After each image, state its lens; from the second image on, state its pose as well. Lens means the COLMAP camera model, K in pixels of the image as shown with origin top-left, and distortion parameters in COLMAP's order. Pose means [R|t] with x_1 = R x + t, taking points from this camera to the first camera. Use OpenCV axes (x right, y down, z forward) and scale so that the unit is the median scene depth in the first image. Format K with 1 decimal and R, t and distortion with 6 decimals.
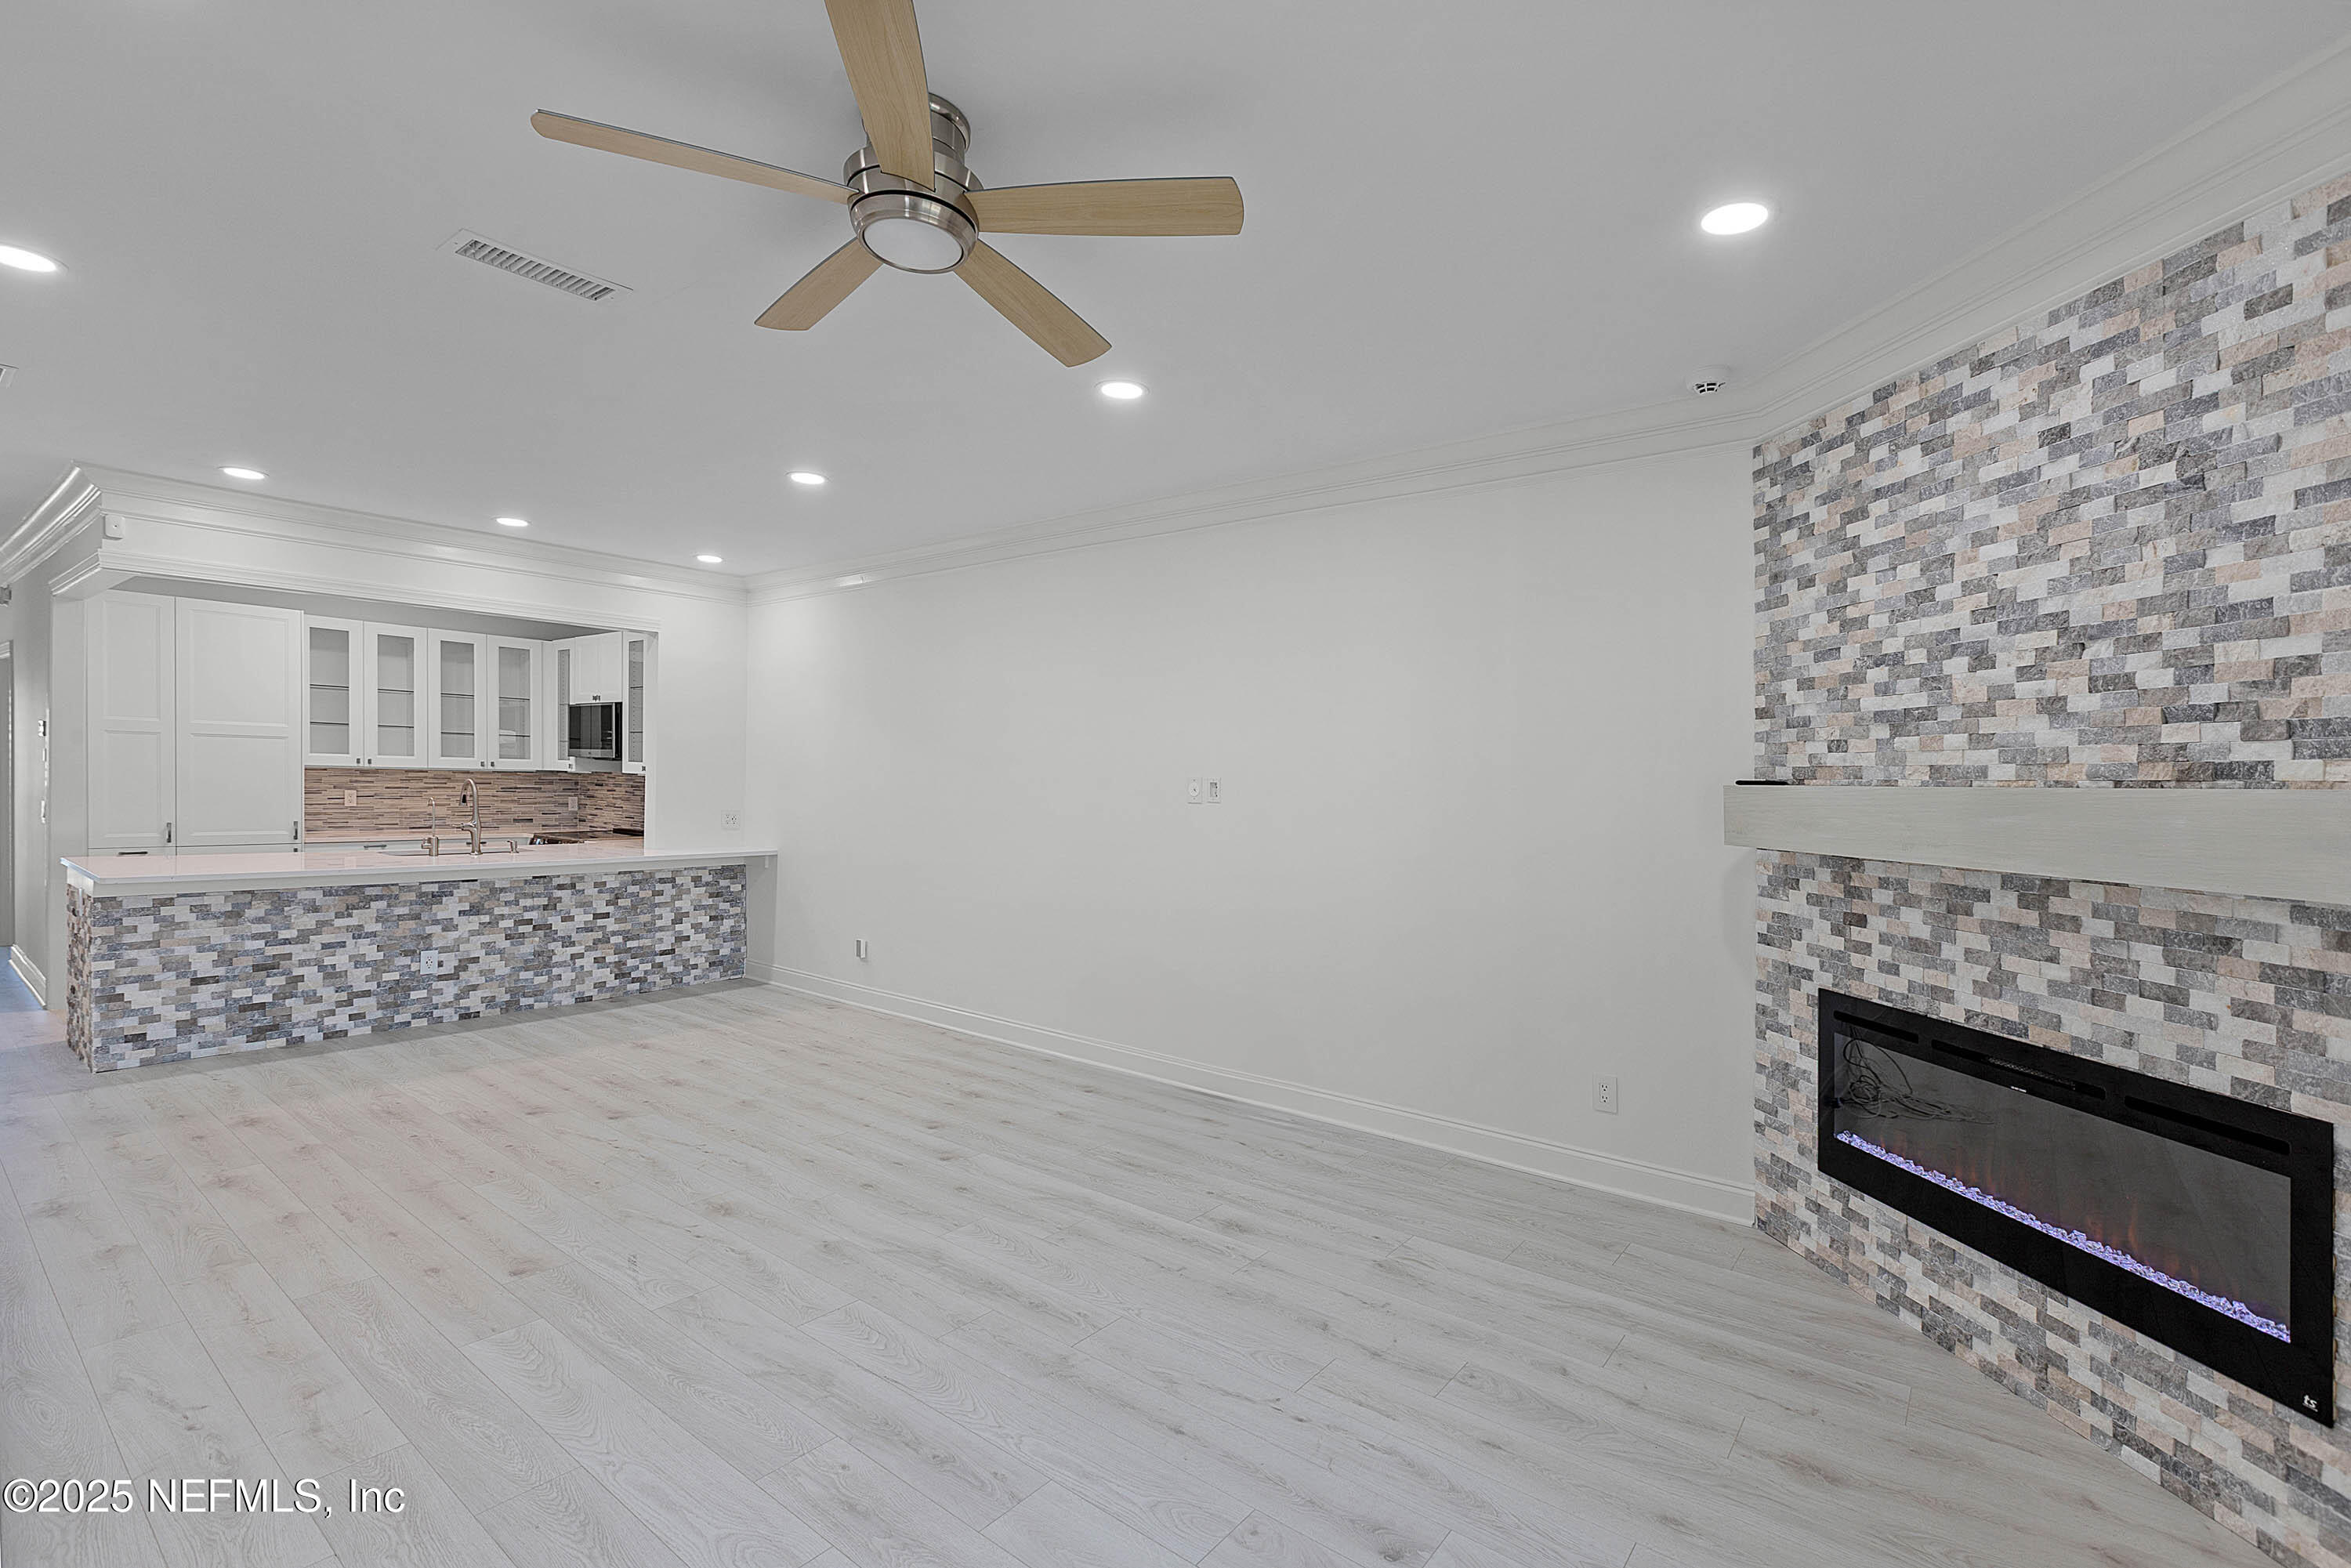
lens RADIAL K [[1045.2, 0, 1154.9], [0, 1045.2, 809.7], [0, 0, 1]] dist [-0.003077, -0.000839]
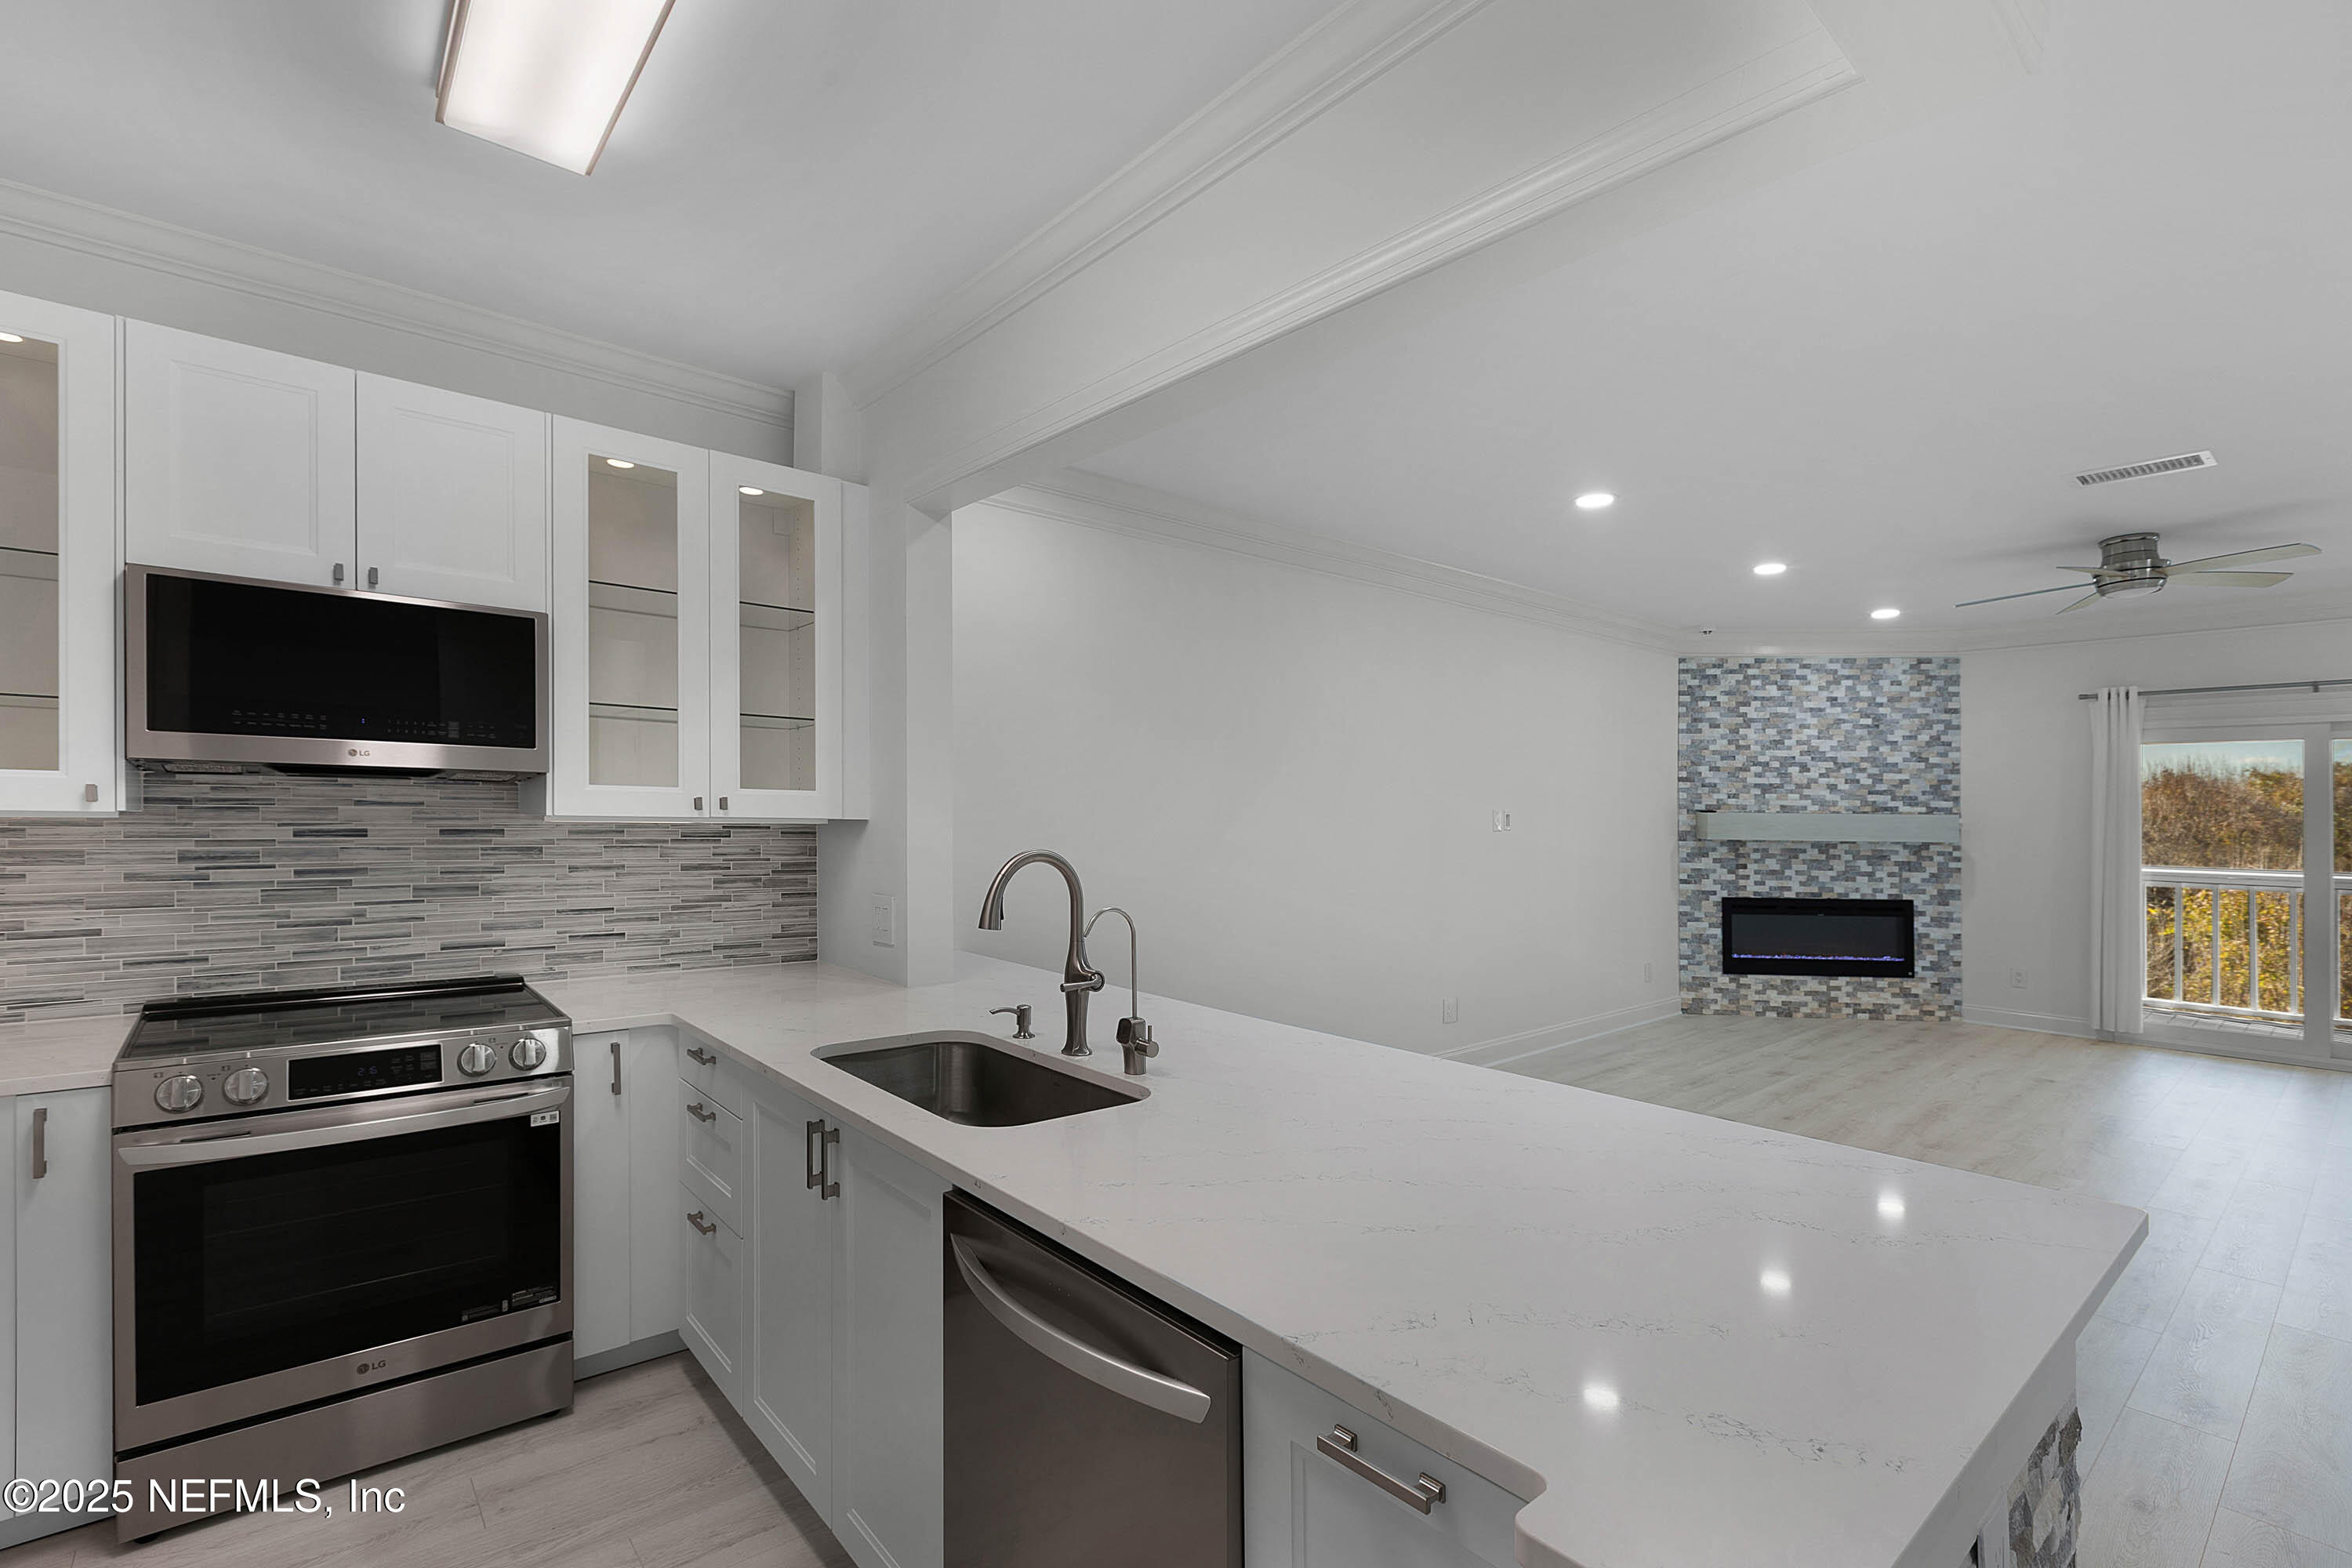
lens RADIAL K [[1045.7, 0, 1161.7], [0, 1045.7, 809.8], [0, 0, 1]] dist [-0.003077, -0.000839]
pose [[0.202373, -0.019655, 0.979111, -1.139306], [0.020203, 0.999670, 0.015892, -0.054145], [-0.979100, 0.016565, 0.202703, 1.032297]]
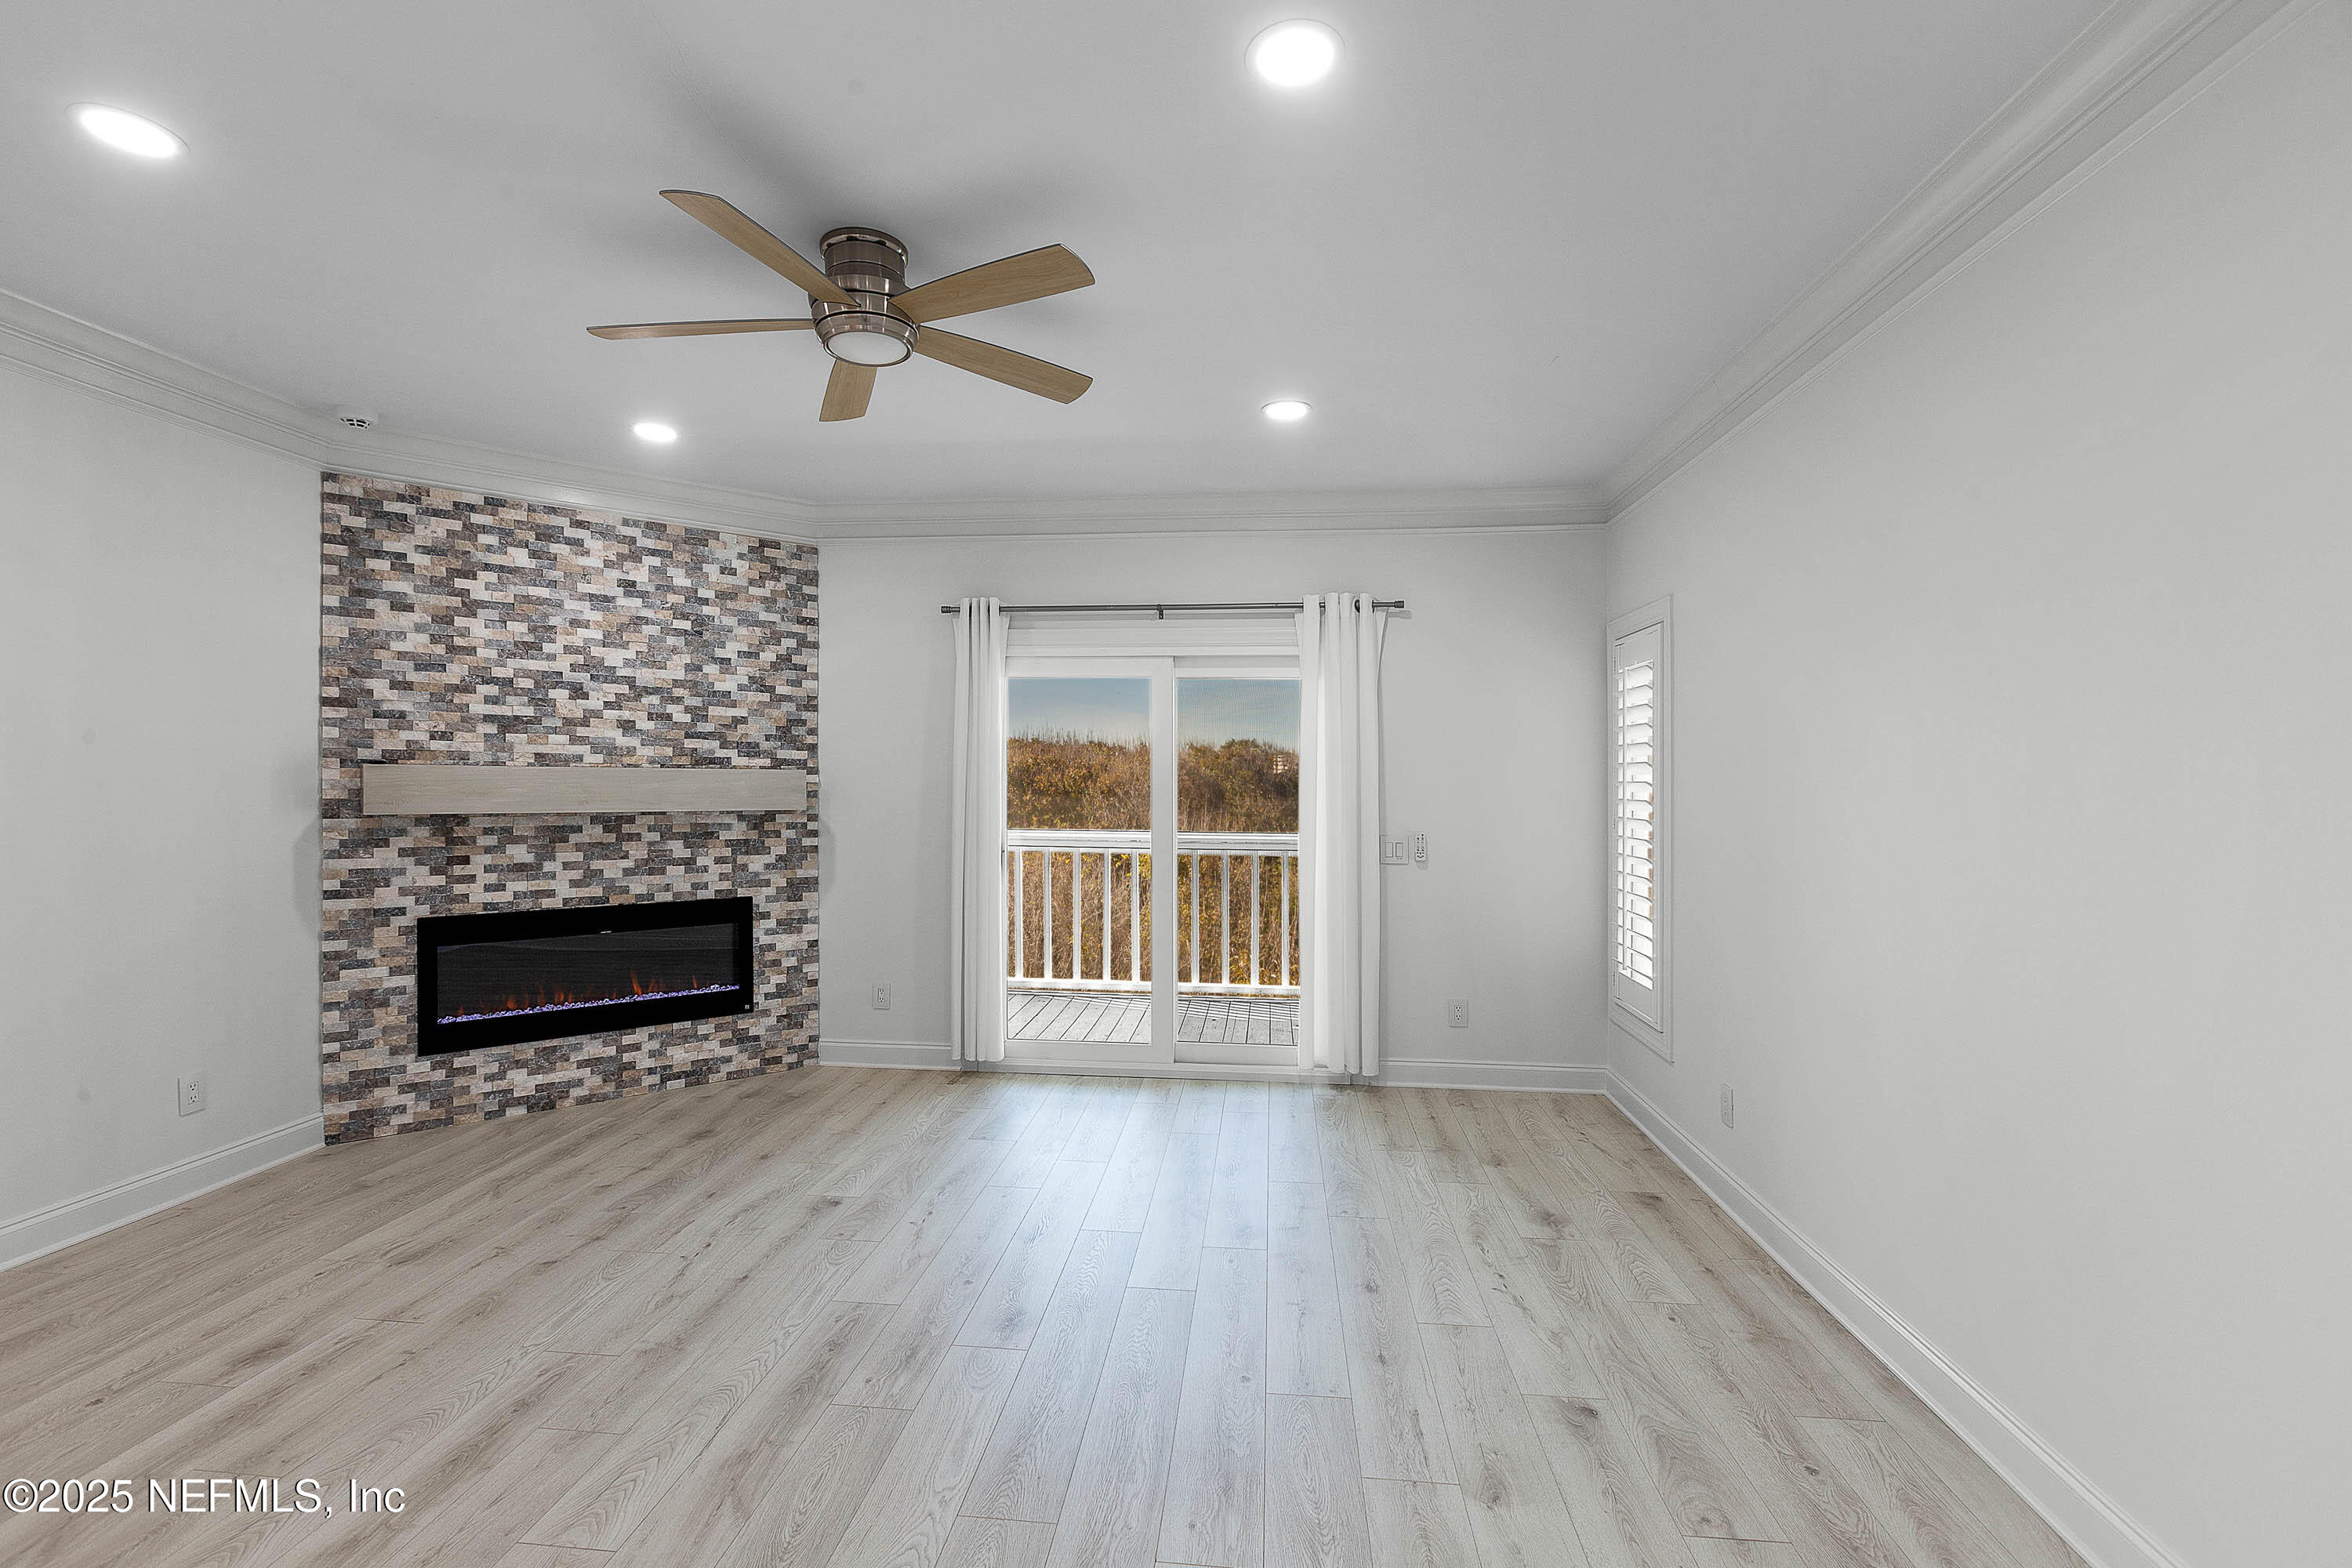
lens RADIAL K [[1045.7, 0, 1181.9], [0, 1045.7, 772.8], [0, 0, 1]] dist [-0.003077, -0.000839]
pose [[-0.553382, -0.019148, 0.832708, -0.578105], [0.002387, 0.999695, 0.024575, -0.025105], [-0.832924, 0.015587, -0.553167, 0.541399]]
